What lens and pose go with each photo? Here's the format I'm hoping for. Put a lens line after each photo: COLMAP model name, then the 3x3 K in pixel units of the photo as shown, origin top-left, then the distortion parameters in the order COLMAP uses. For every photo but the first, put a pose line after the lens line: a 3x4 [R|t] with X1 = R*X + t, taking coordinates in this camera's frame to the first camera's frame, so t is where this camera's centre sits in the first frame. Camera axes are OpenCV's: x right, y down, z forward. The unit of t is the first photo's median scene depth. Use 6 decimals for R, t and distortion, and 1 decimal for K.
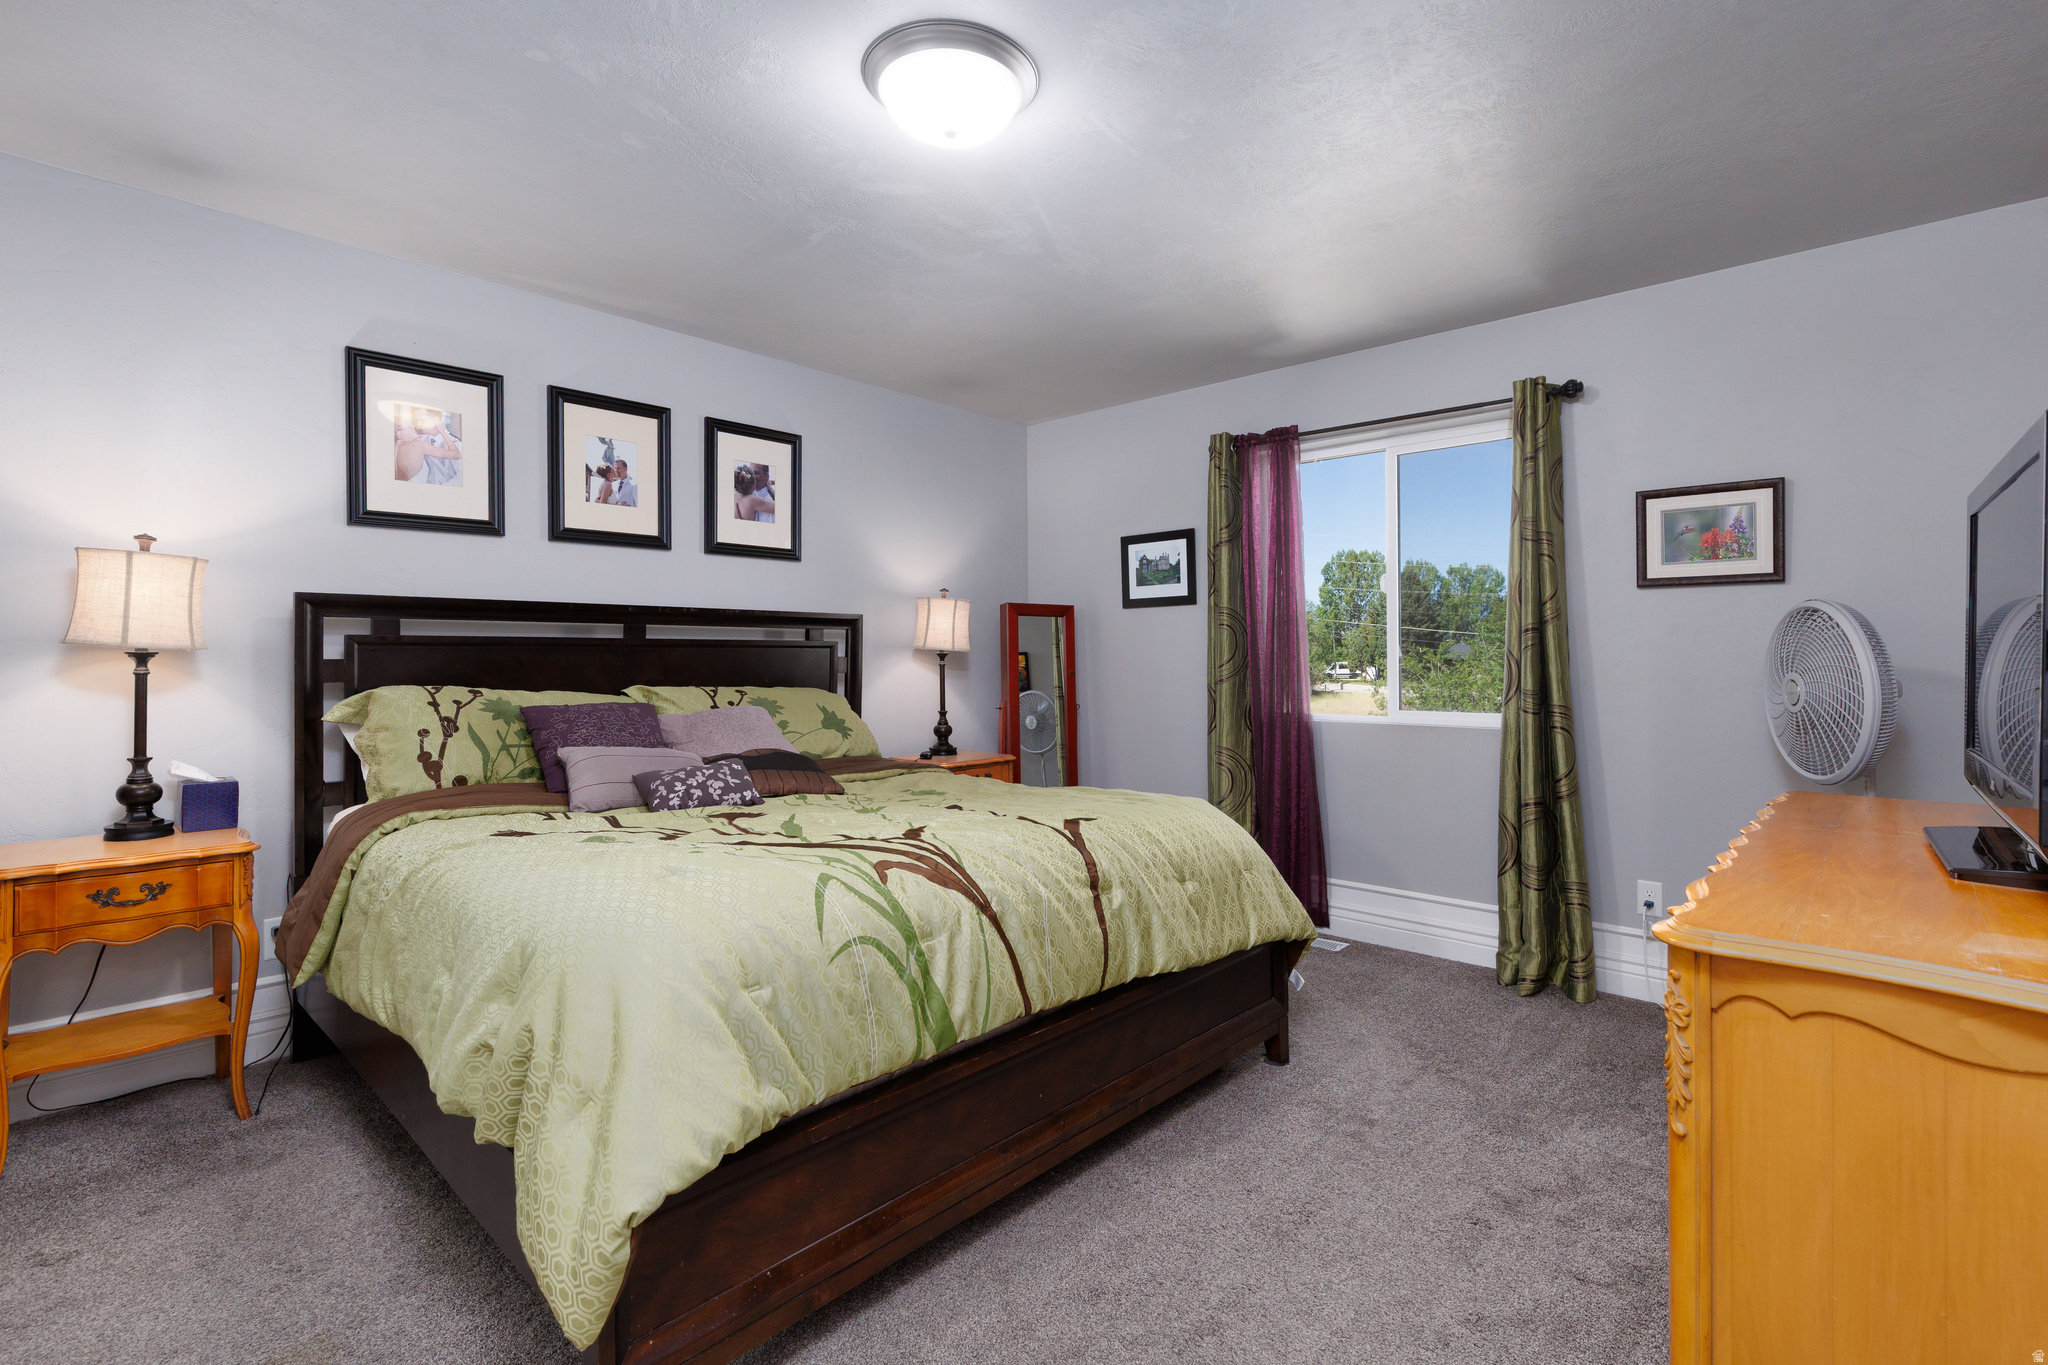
lens RADIAL K [[926.5, 0, 1008.6], [0, 926.5, 661.2], [0, 0, 1]] dist [0.009302, -0.003423]
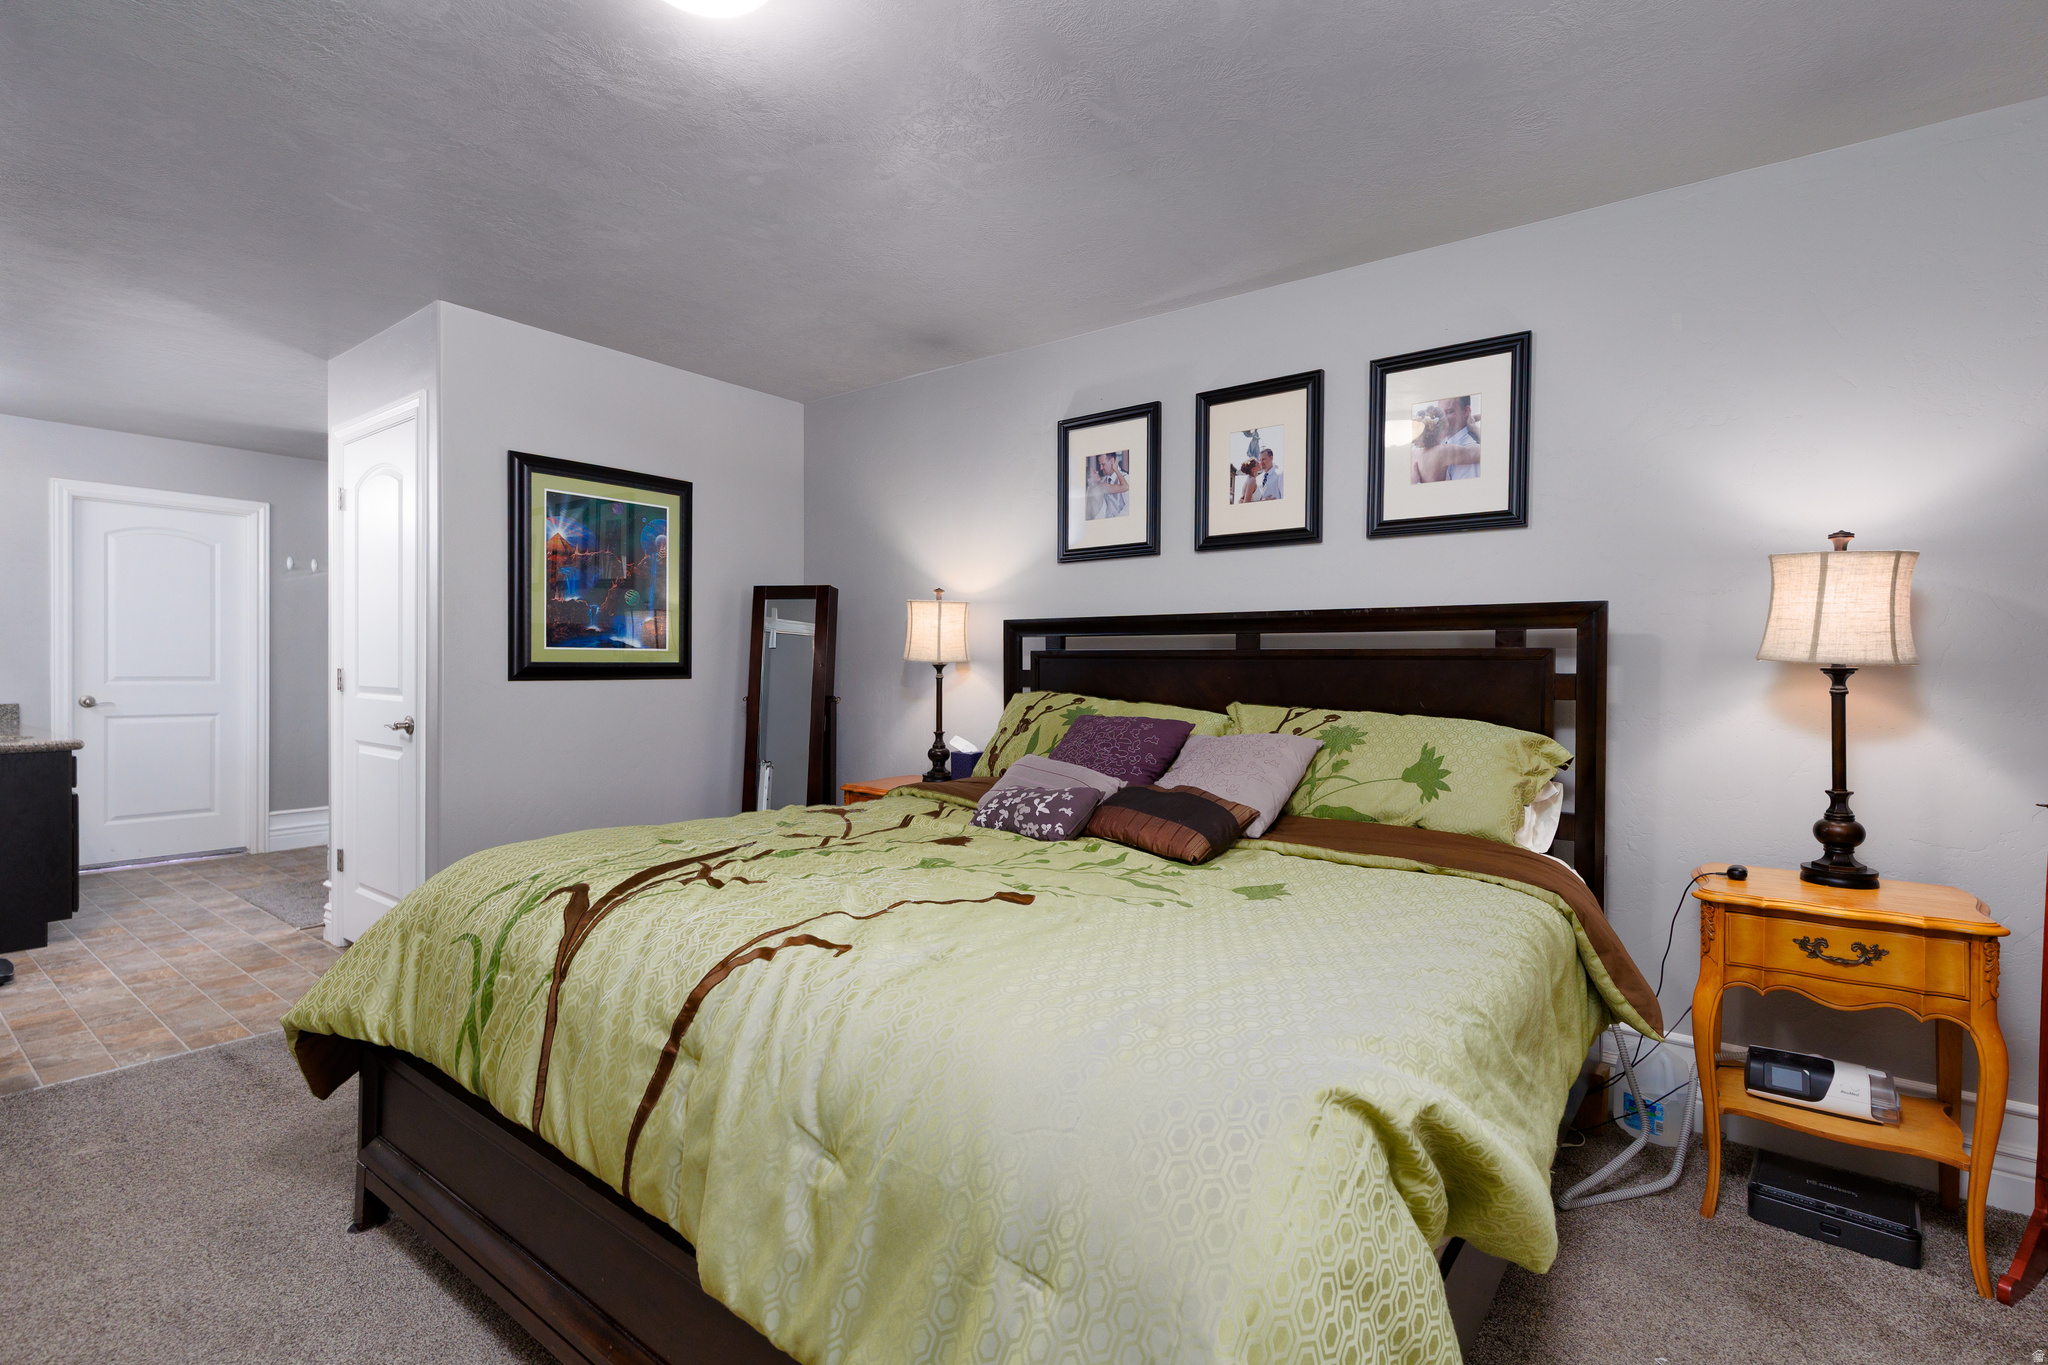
lens RADIAL K [[926.5, 0, 1016.9], [0, 926.5, 691.7], [0, 0, 1]] dist [0.009302, -0.003423]
pose [[0.106677, 0.043762, -0.993330, 0.459171], [-0.003981, 0.999042, 0.043586, -0.021277], [0.994286, -0.000696, 0.106749, 0.669704]]
